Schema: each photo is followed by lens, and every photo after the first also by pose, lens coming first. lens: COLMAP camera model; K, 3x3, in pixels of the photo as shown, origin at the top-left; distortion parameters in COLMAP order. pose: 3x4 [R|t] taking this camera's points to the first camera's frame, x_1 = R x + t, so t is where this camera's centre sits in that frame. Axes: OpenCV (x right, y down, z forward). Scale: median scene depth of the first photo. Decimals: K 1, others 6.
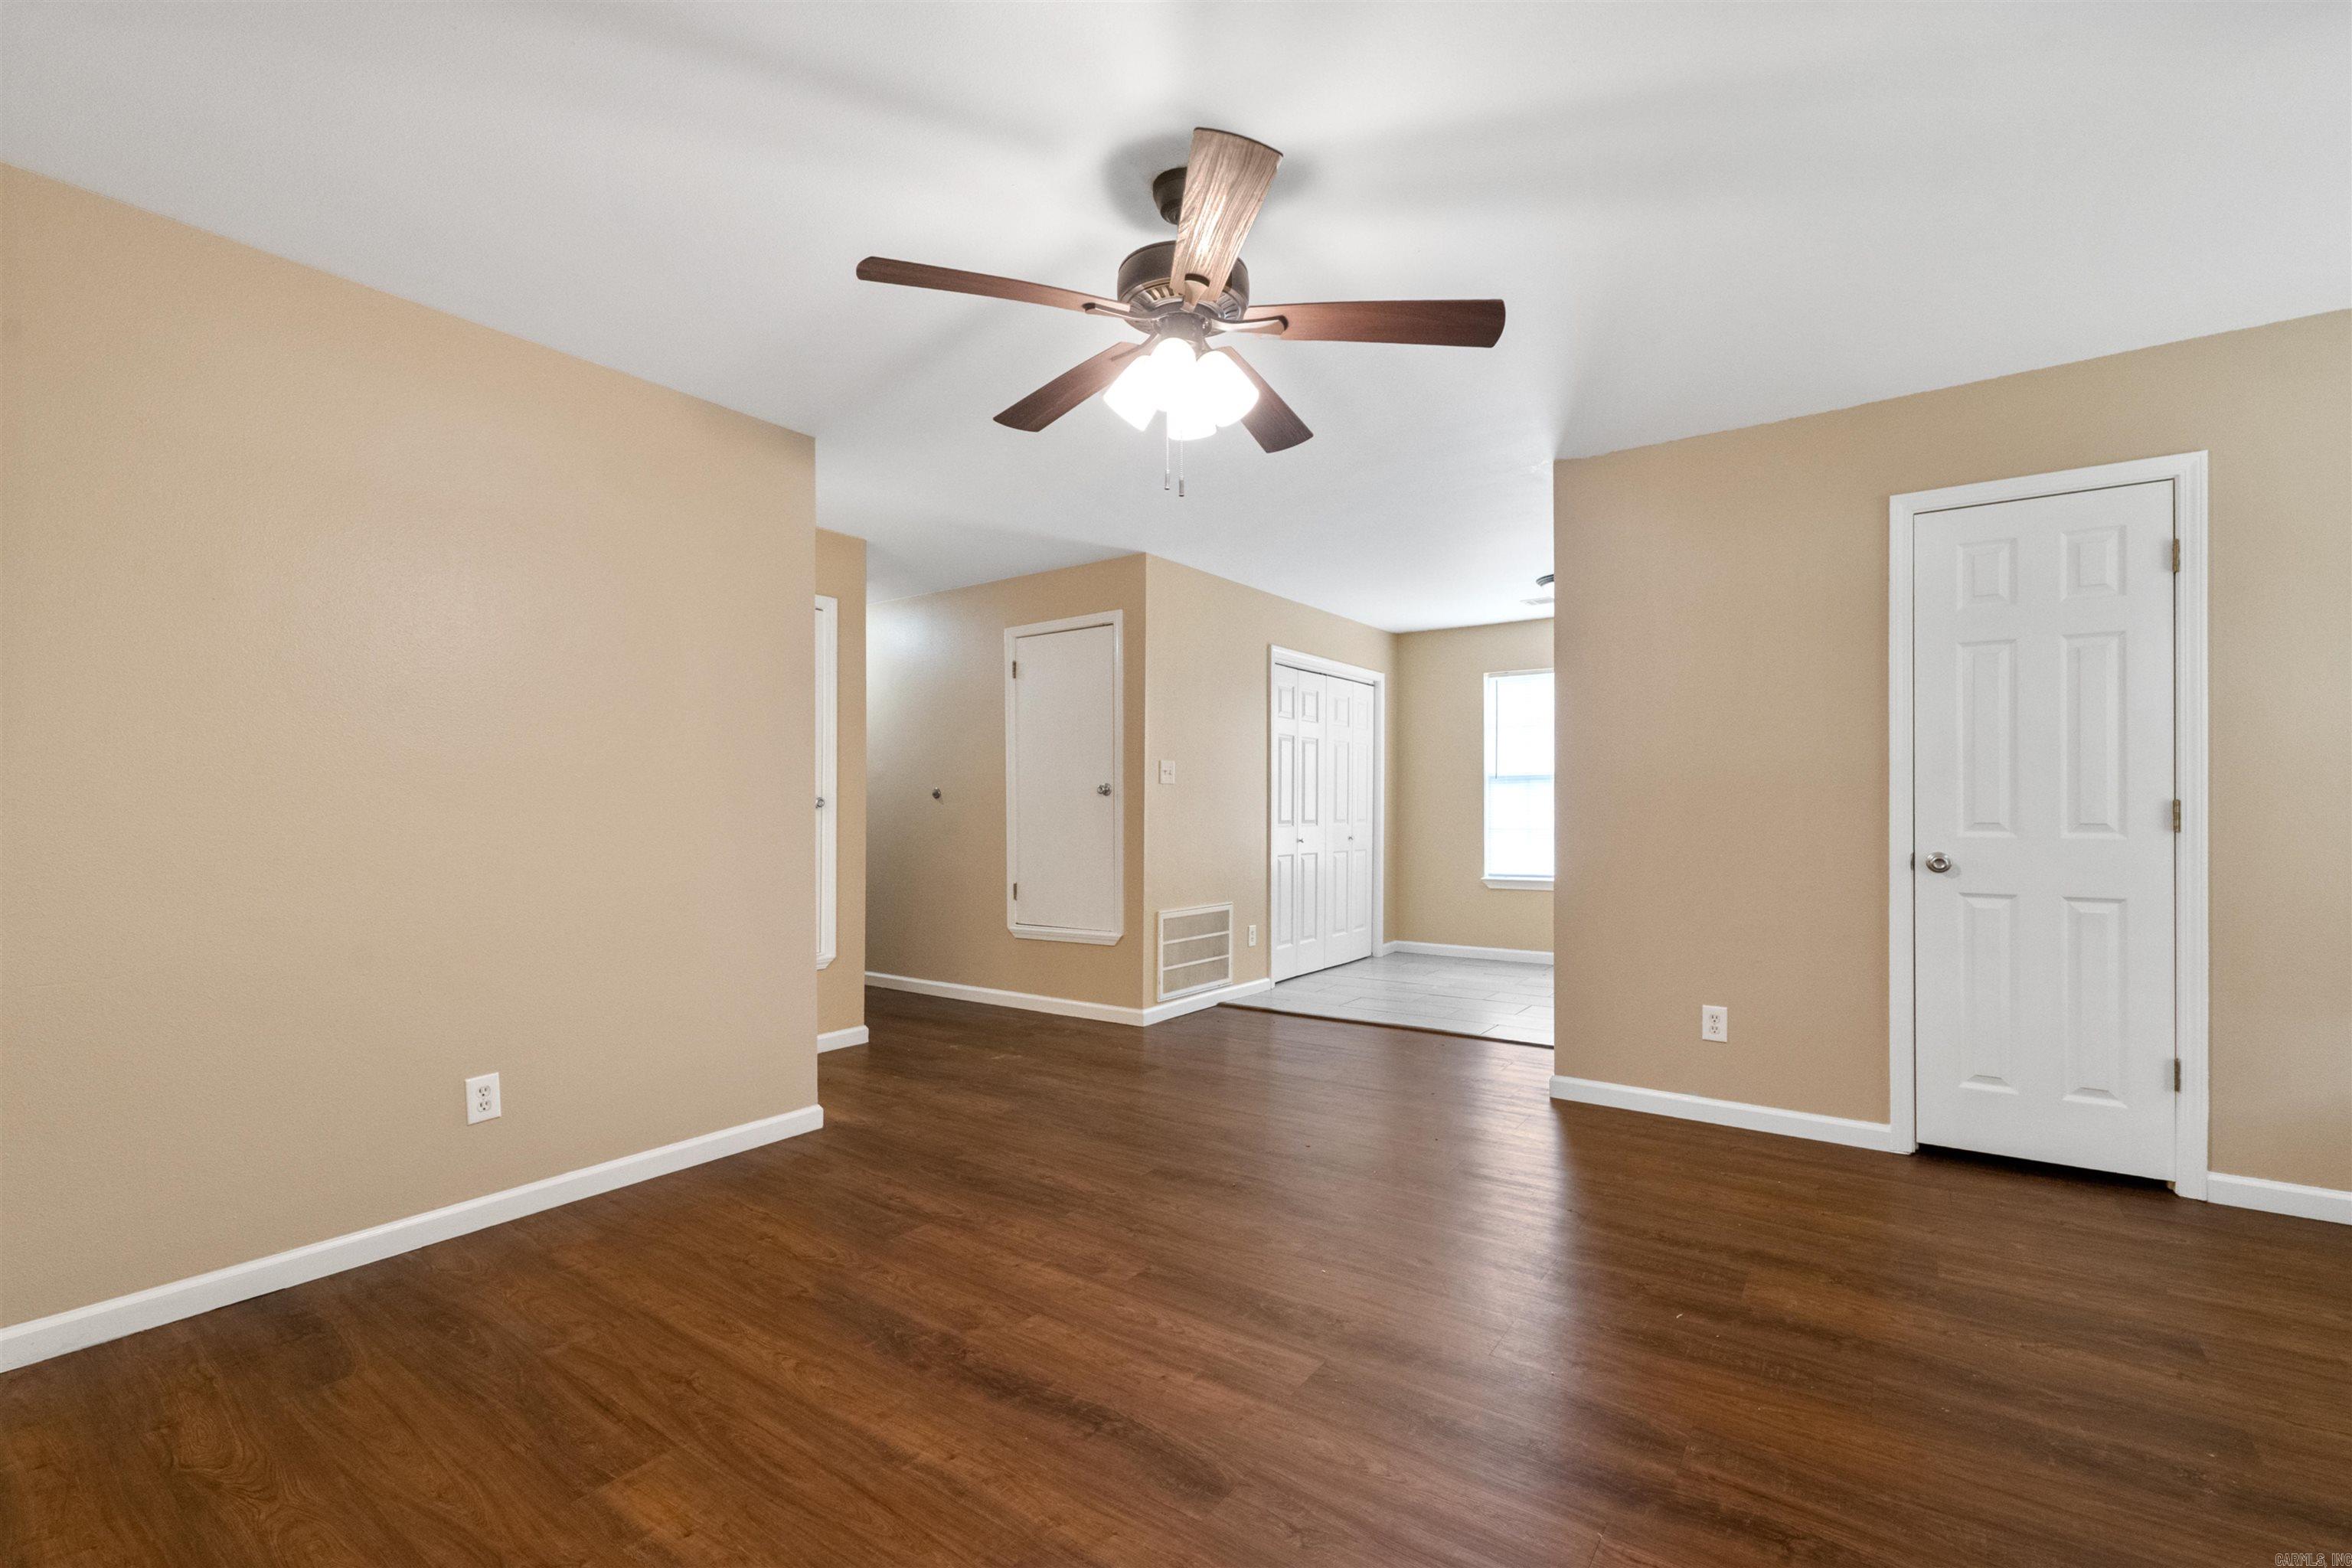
lens RADIAL K [[1011.8, 0, 1189.1], [0, 1011.8, 799.3], [0, 0, 1]] dist [0.004600, -0.000324]
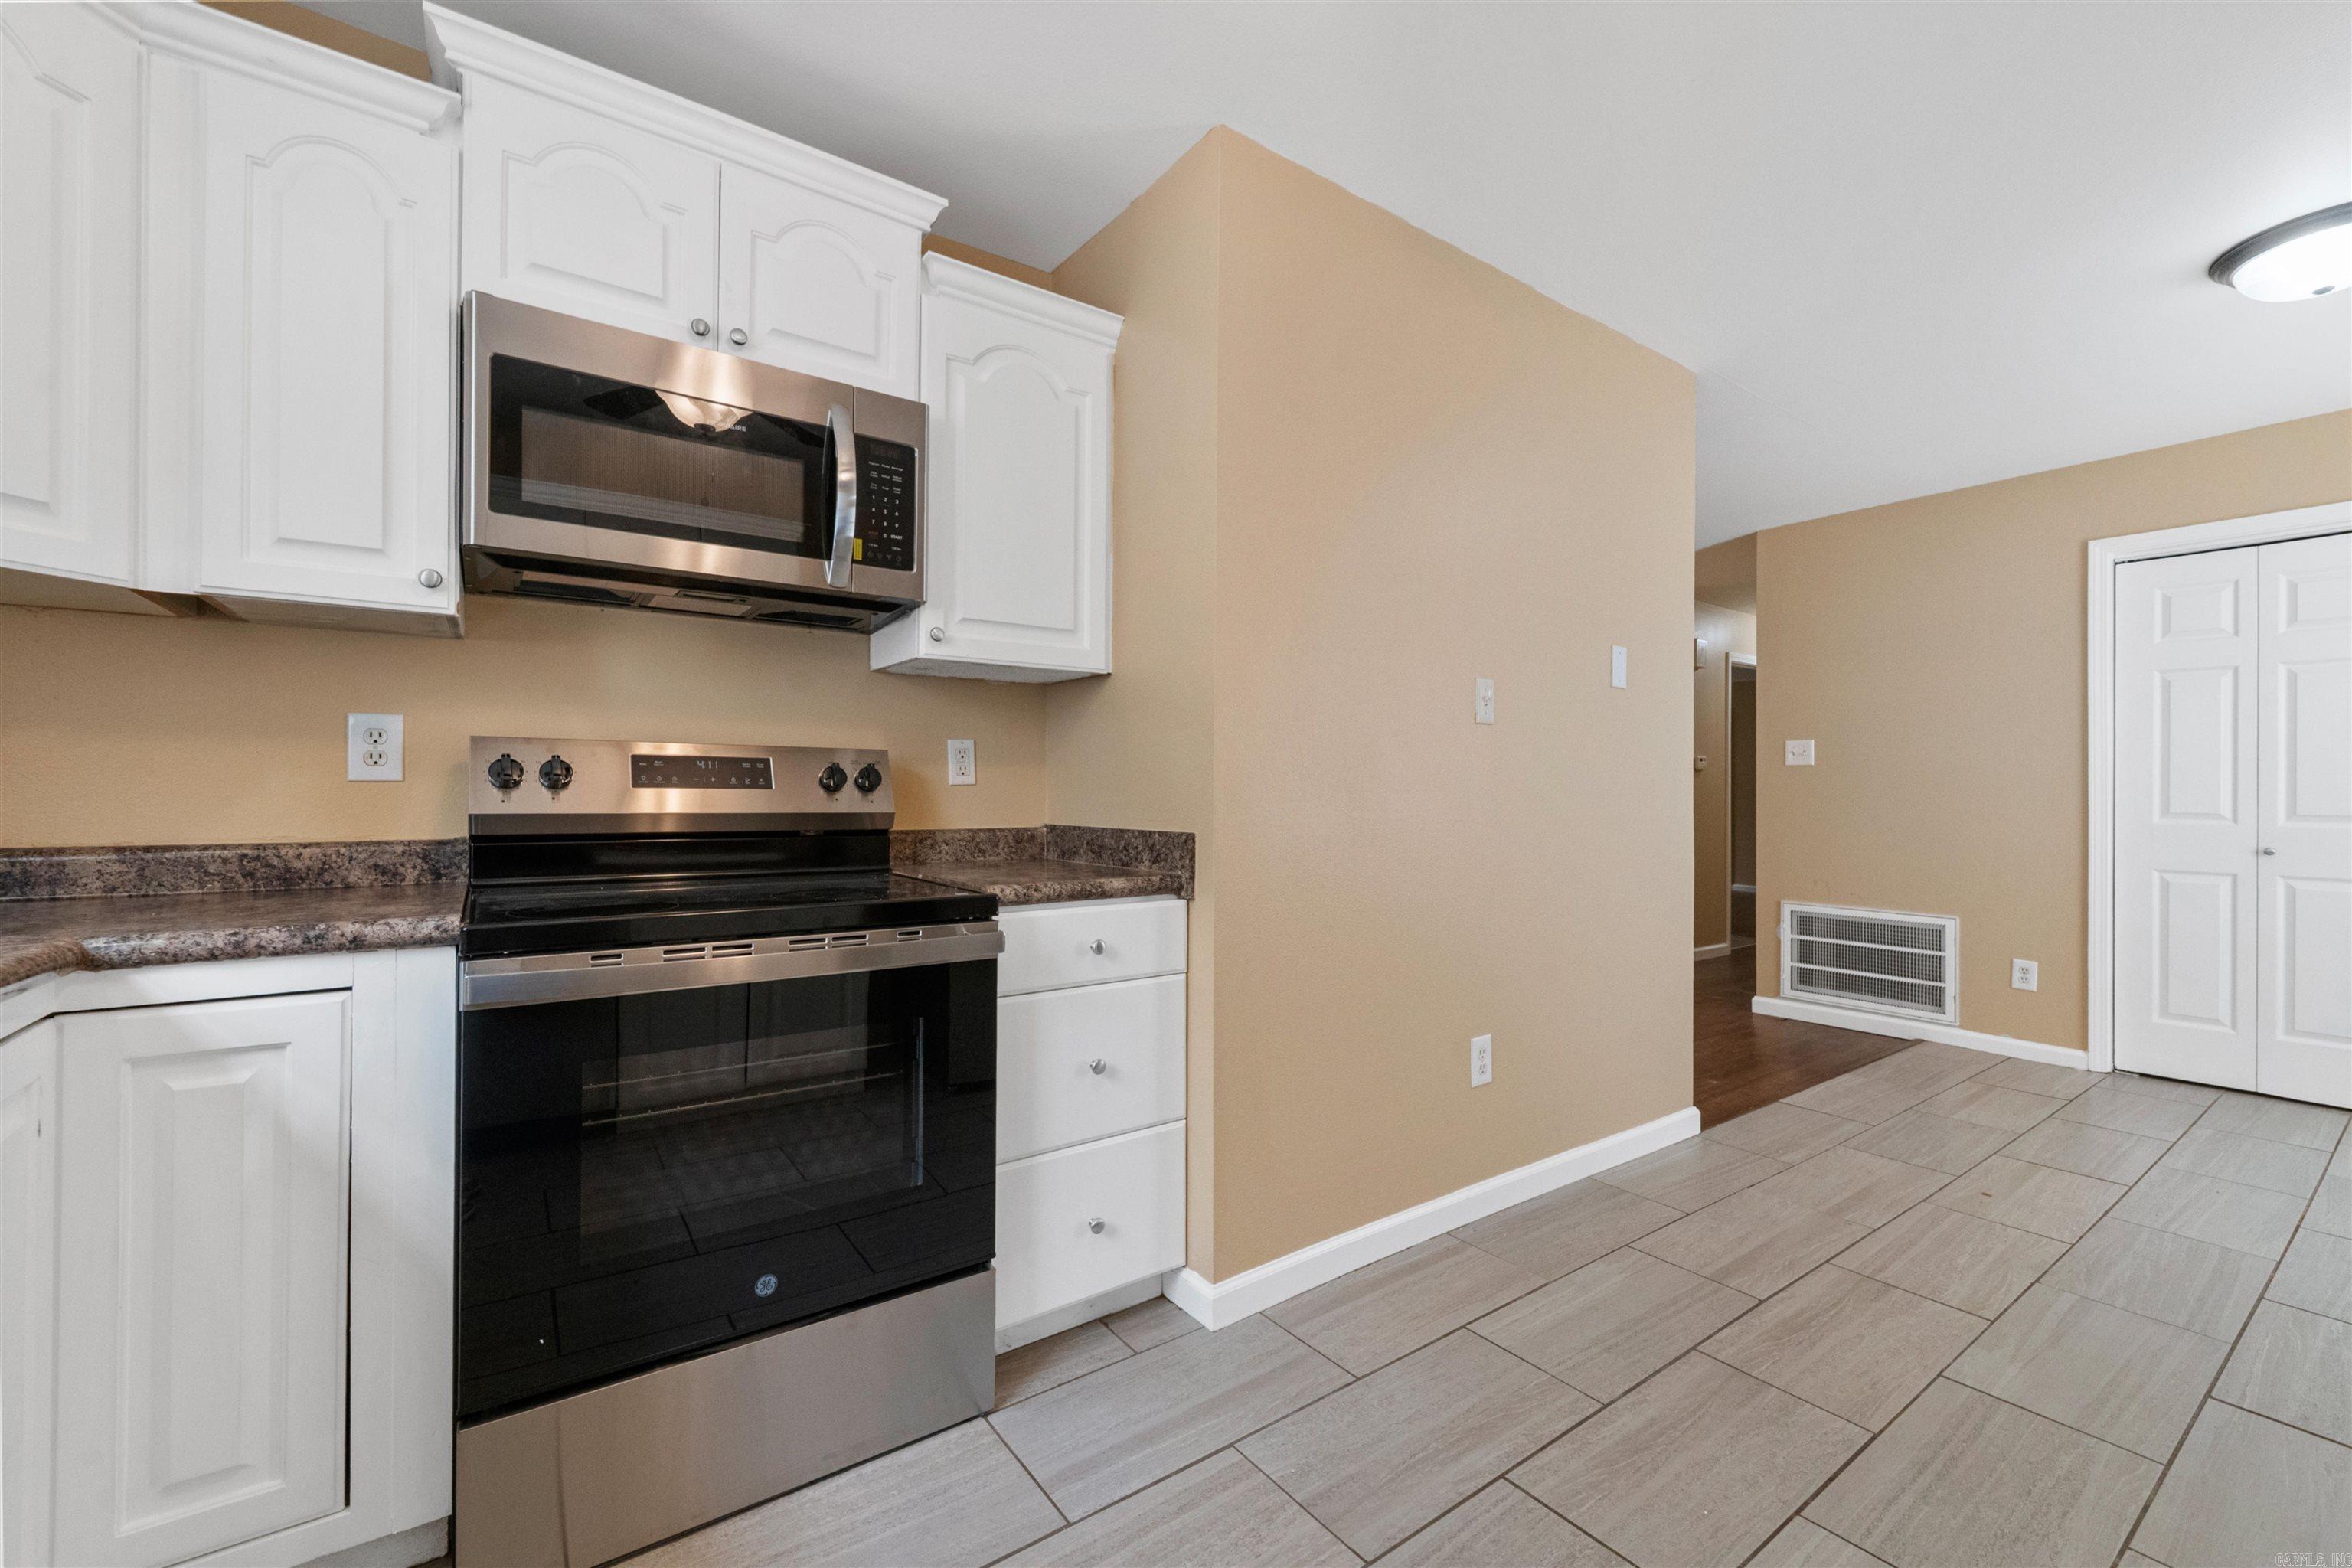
lens RADIAL K [[964.8, 0, 1158.4], [0, 964.8, 788.0], [0, 0, 1]] dist [0.004405, -0.002753]
pose [[-0.319154, -0.002578, -0.947699, 2.121370], [0.000887, 0.999995, -0.003019, 0.018165], [0.947702, -0.001804, -0.319150, 1.552962]]
